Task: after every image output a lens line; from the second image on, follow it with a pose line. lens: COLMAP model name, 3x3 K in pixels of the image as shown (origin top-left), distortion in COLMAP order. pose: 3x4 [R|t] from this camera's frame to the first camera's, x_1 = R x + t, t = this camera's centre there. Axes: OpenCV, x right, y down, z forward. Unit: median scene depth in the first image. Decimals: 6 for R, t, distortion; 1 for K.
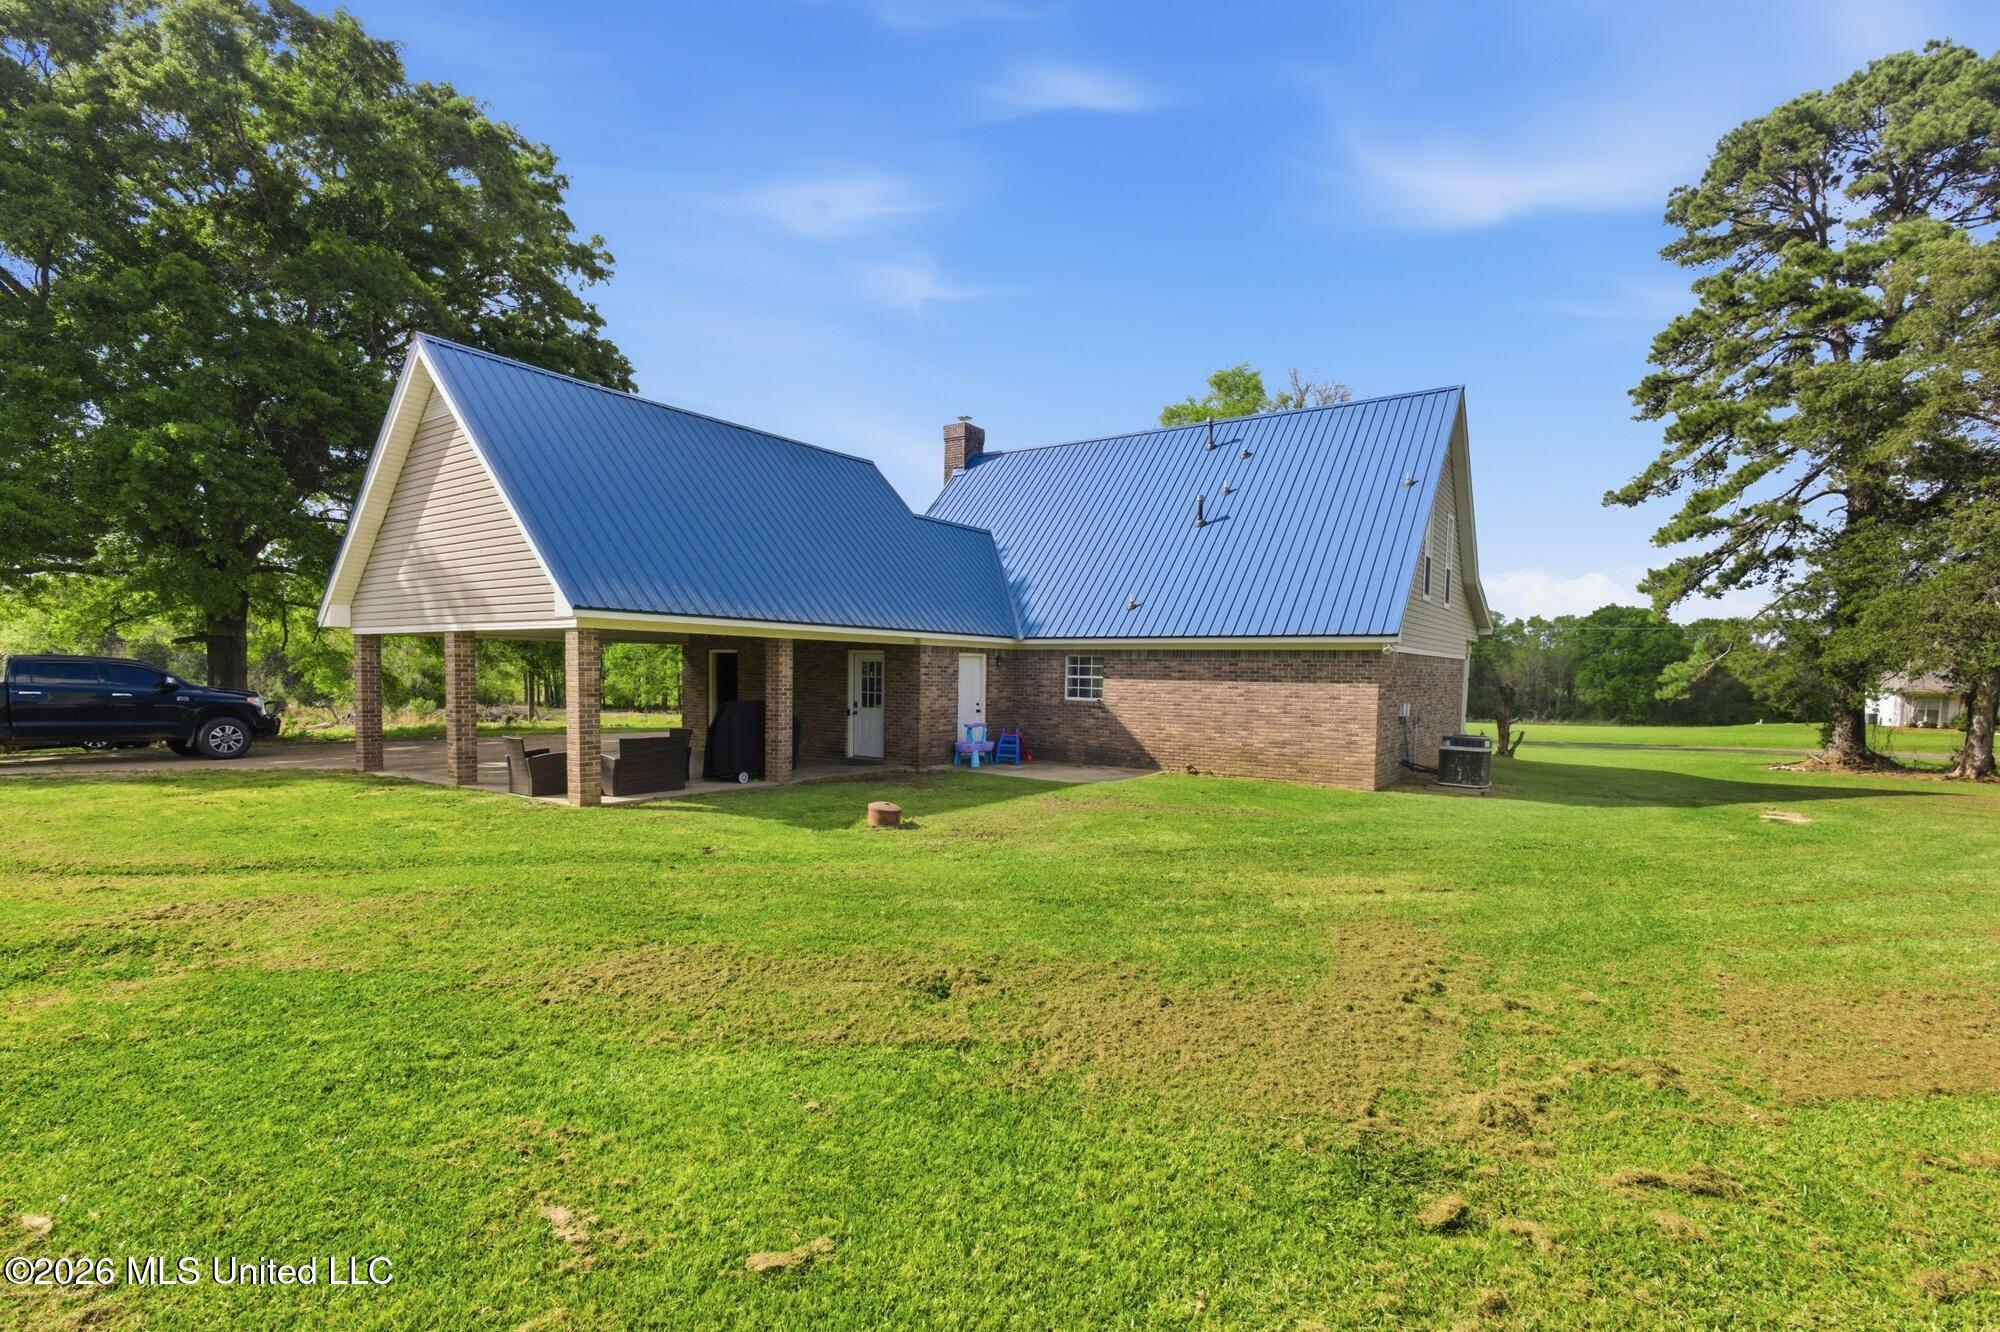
lens RADIAL K [[871.8, 0, 1000.5], [0, 871.8, 668.7], [0, 0, 1]] dist [-0.003236, 0.001469]
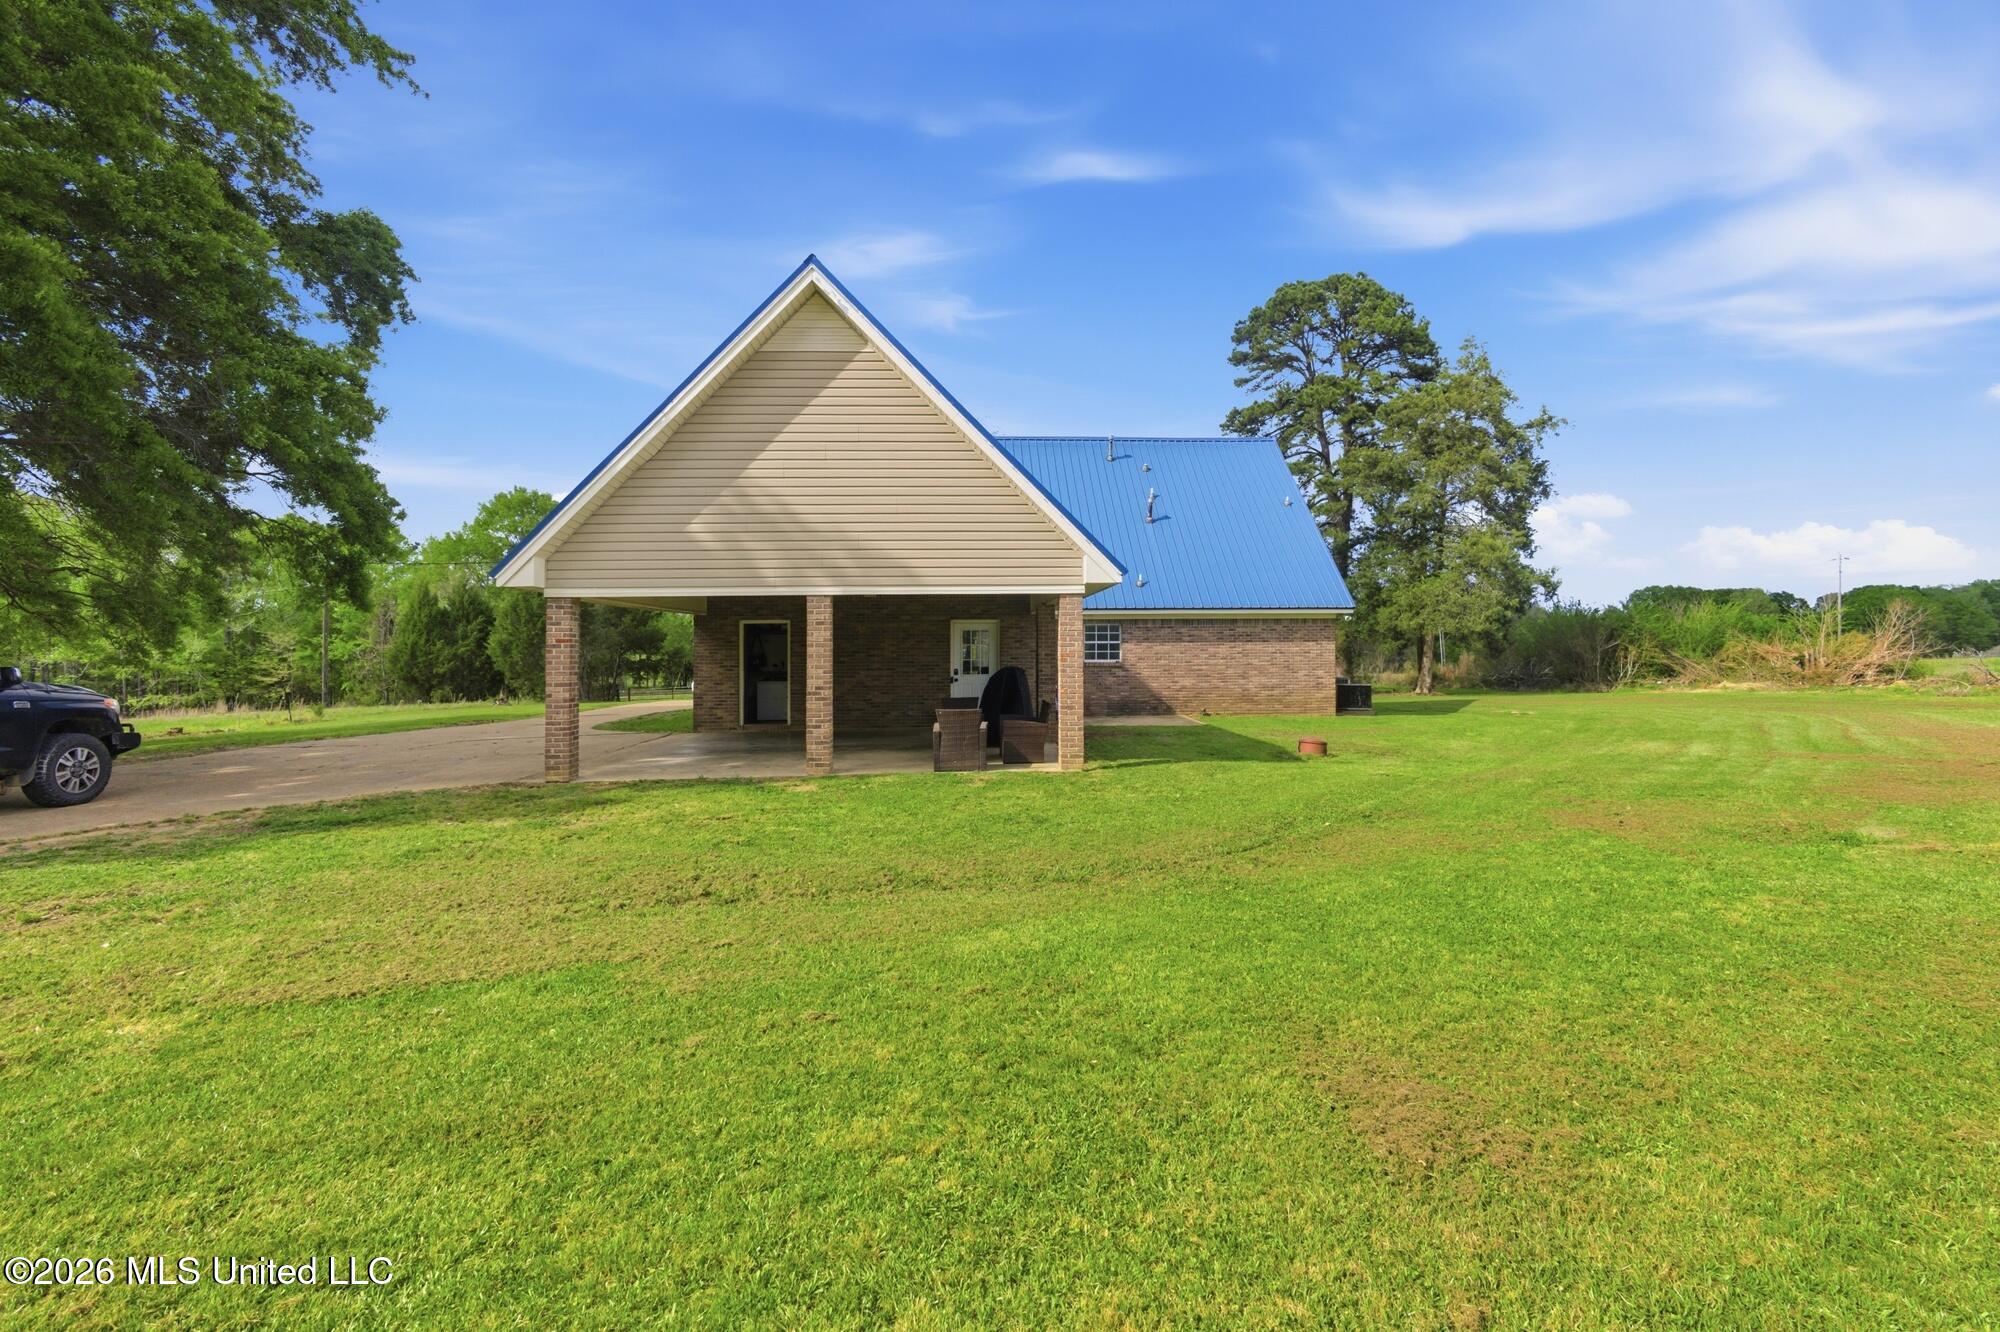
lens RADIAL K [[871.8, 0, 999.4], [0, 871.8, 655.9], [0, 0, 1]] dist [-0.003236, 0.001469]
pose [[0.805656, -0.026862, 0.591775, -0.751407], [0.017676, 0.999617, 0.021309, 0.000518], [-0.592120, -0.006708, 0.805822, 0.142368]]
